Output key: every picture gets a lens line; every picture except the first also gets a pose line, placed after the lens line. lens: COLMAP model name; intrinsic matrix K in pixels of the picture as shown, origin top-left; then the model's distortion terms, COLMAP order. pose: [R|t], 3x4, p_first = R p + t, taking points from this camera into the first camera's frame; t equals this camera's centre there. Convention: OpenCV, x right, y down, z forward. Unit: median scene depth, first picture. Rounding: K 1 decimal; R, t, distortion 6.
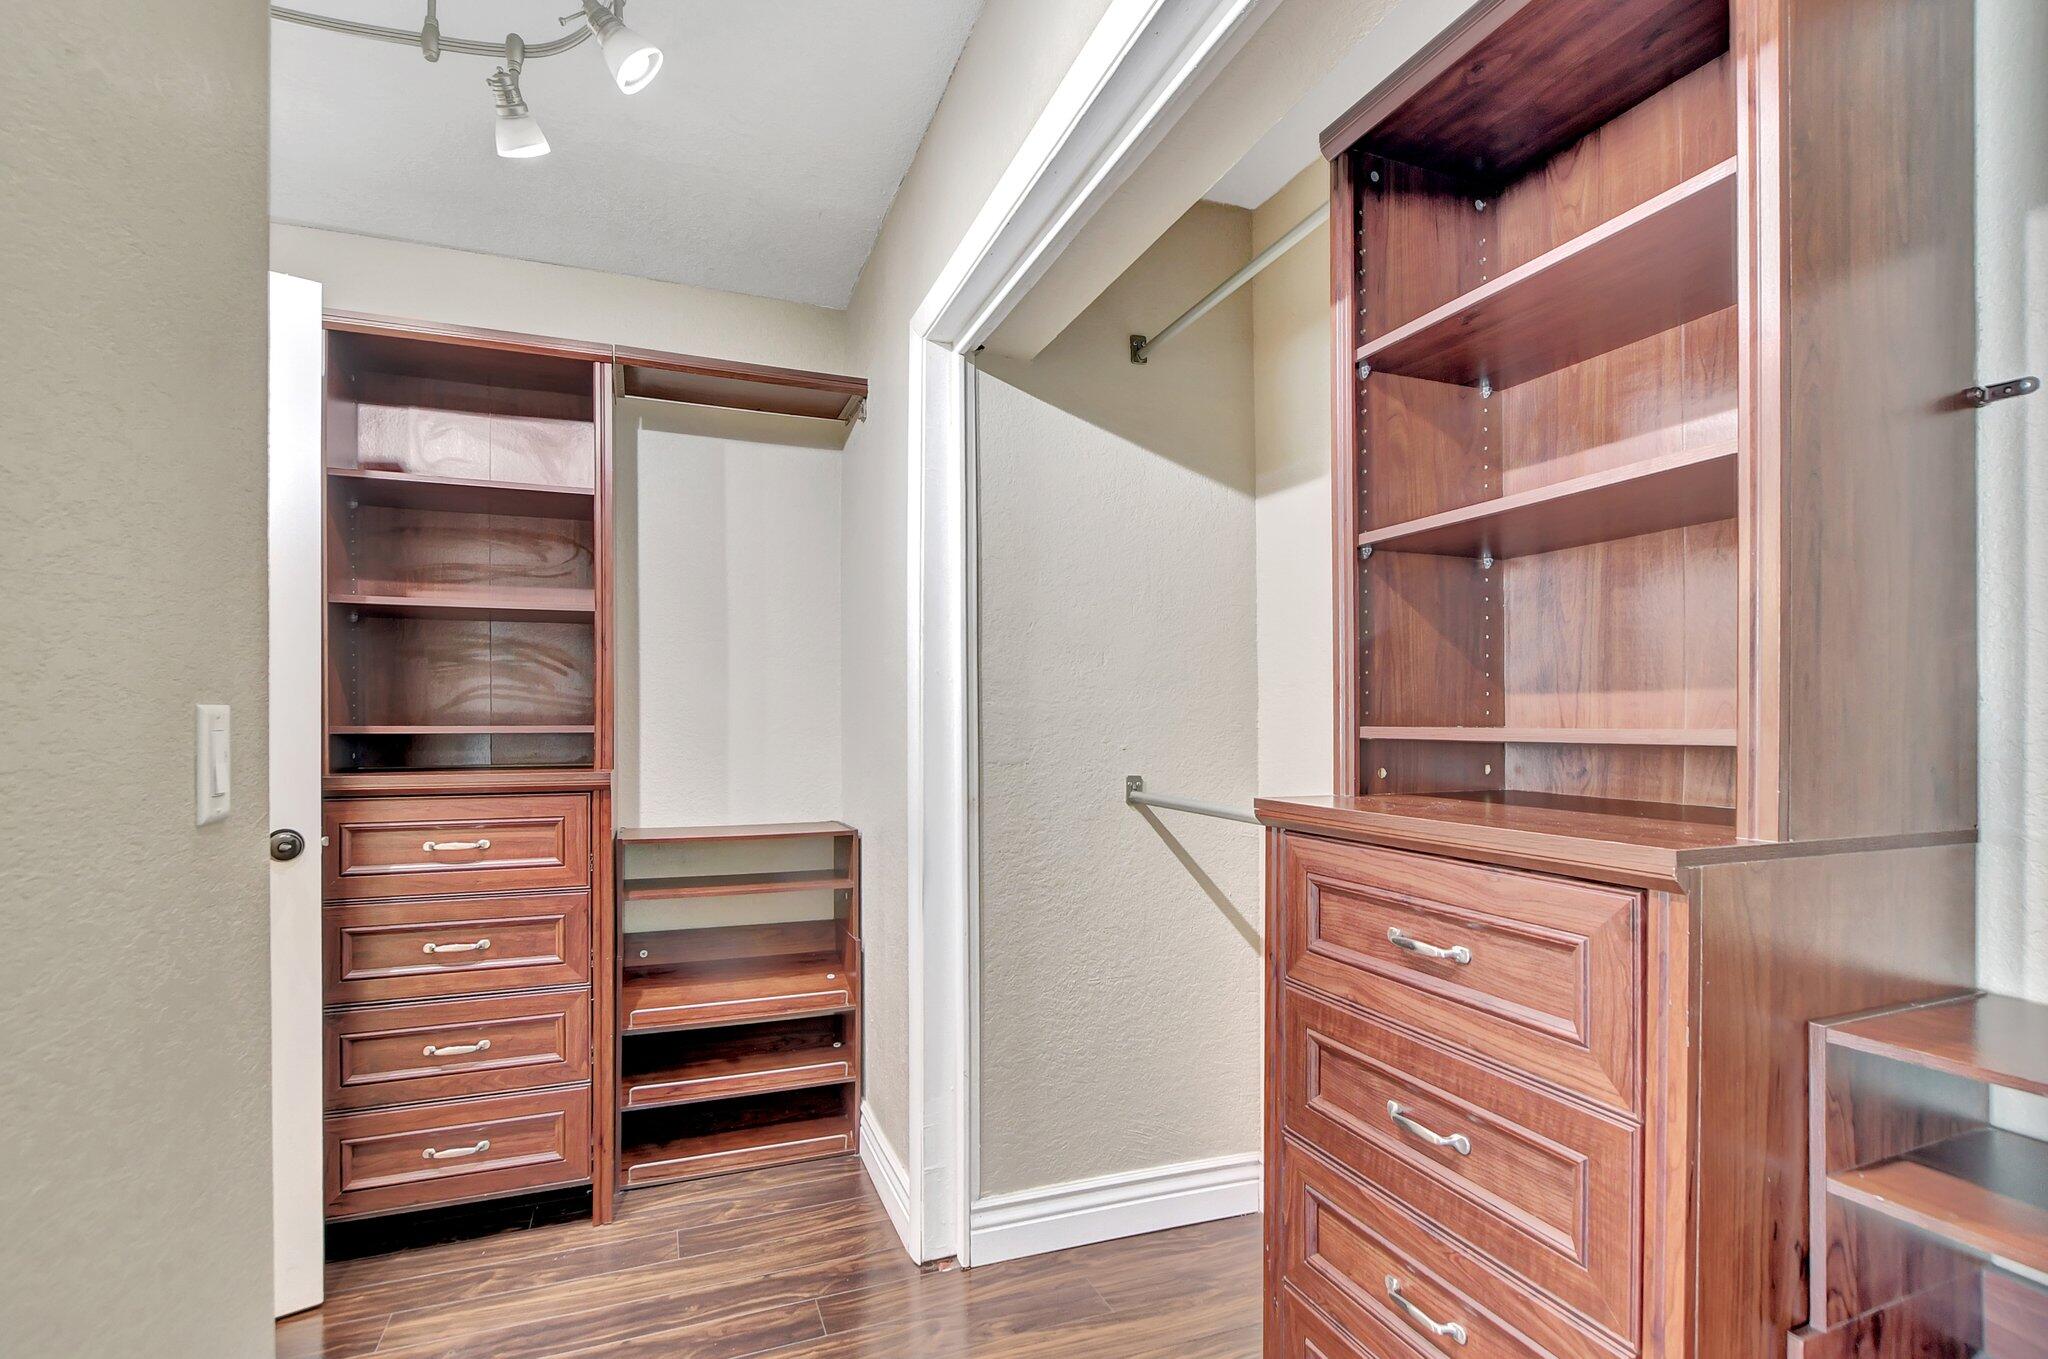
lens RADIAL K [[927.4, 0, 1010.3], [0, 927.4, 723.1], [0, 0, 1]] dist [-0.003582, -0.000347]
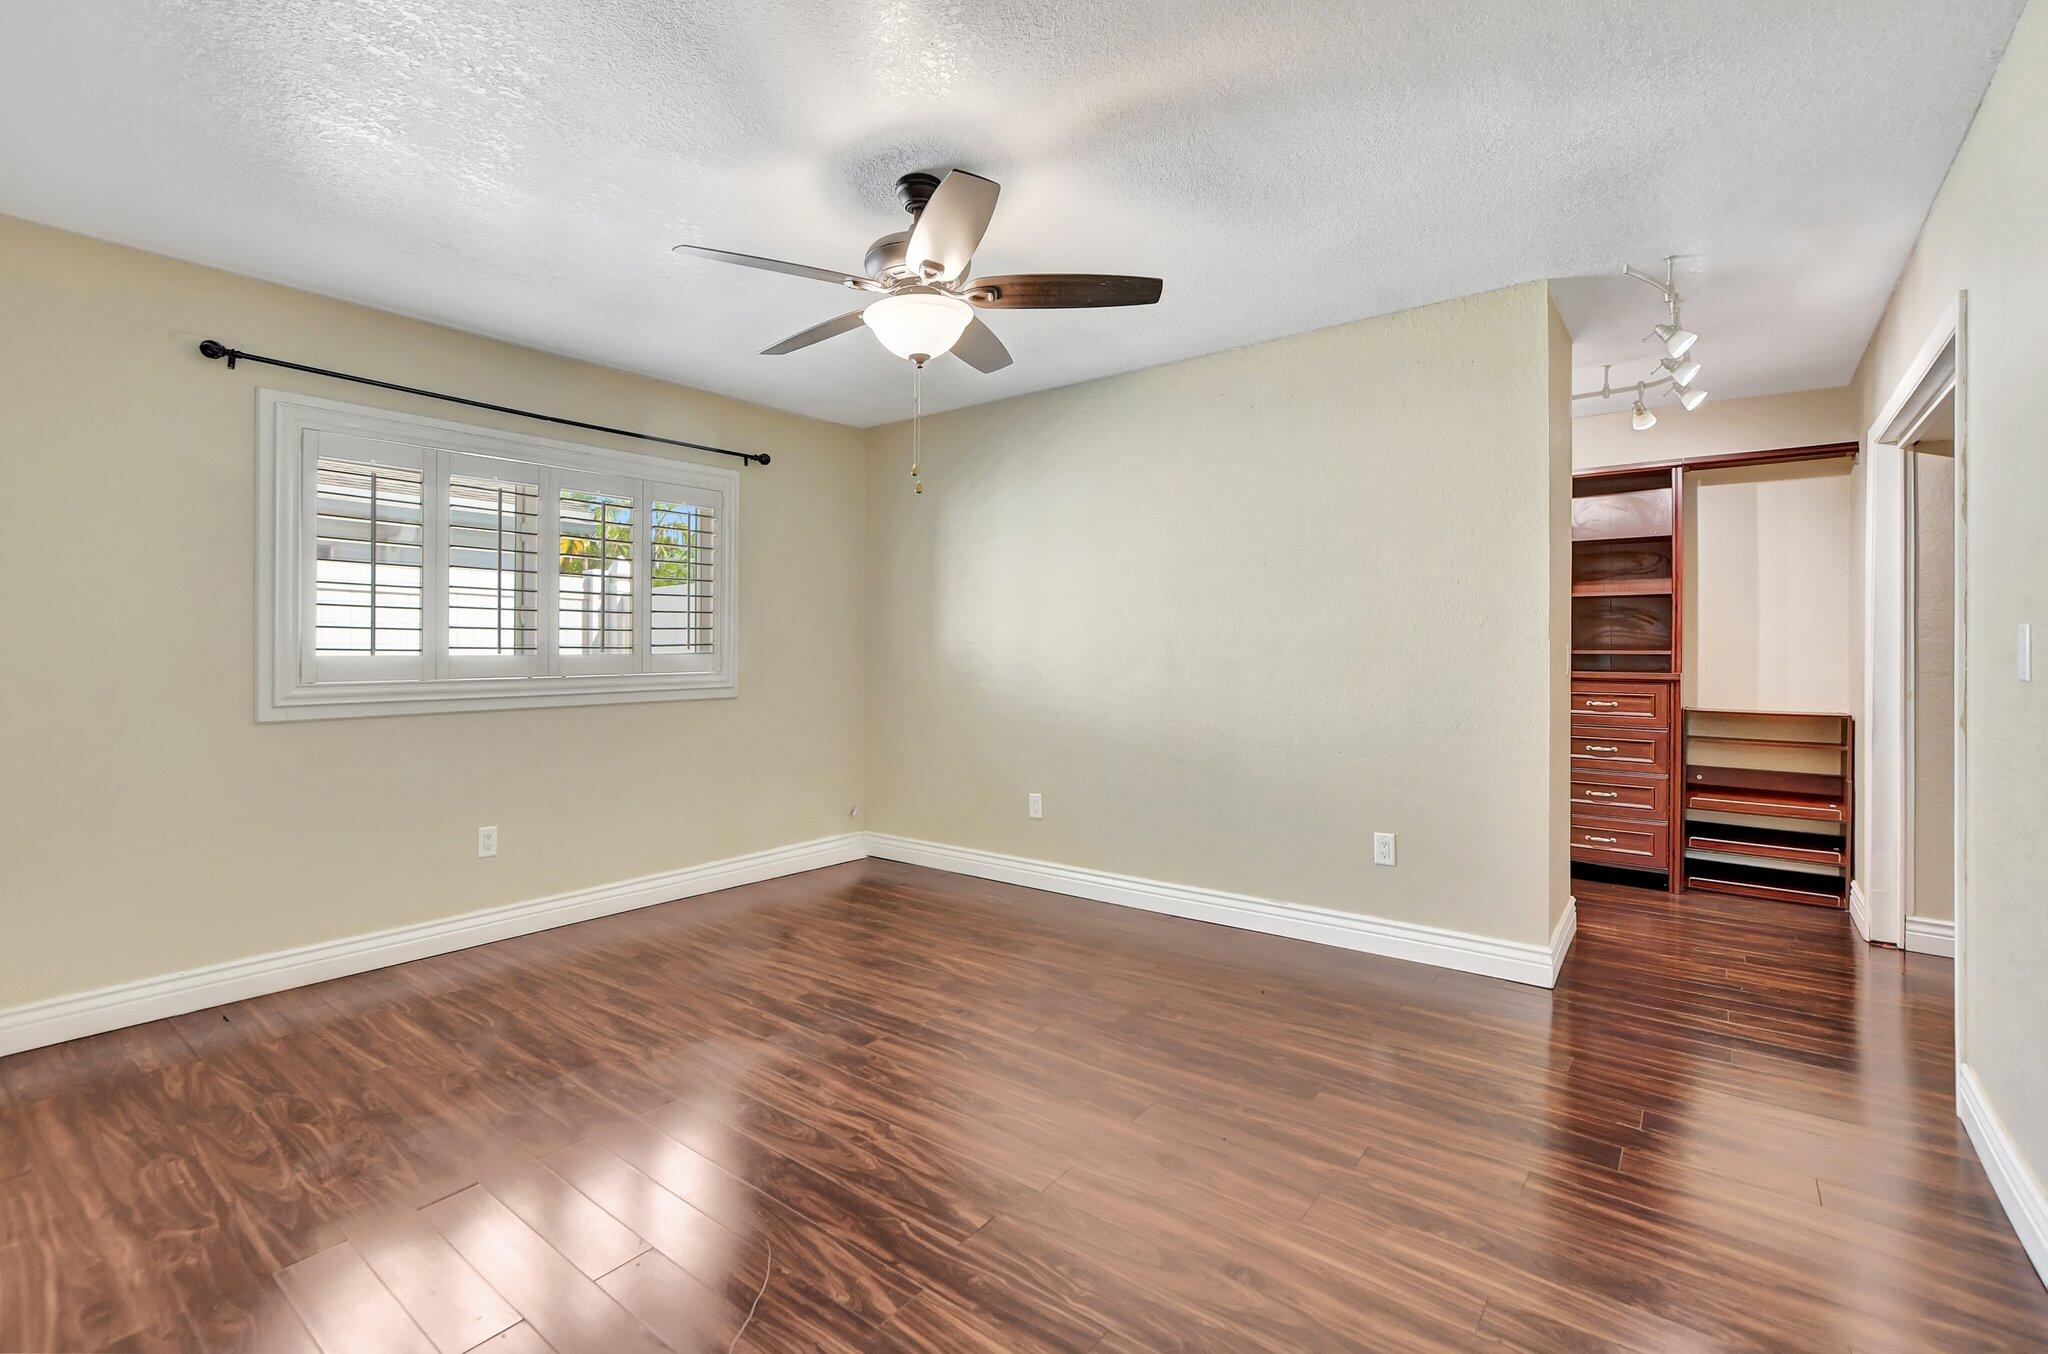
lens RADIAL K [[905.0, 0, 1021.4], [0, 905.0, 647.6], [0, 0, 1]] dist [-0.001721, -0.000236]
pose [[0.516634, 0.003855, -0.856198, 0.502187], [-0.005405, 0.999985, 0.001241, 0.001029], [0.856189, 0.003987, 0.516647, -1.219648]]
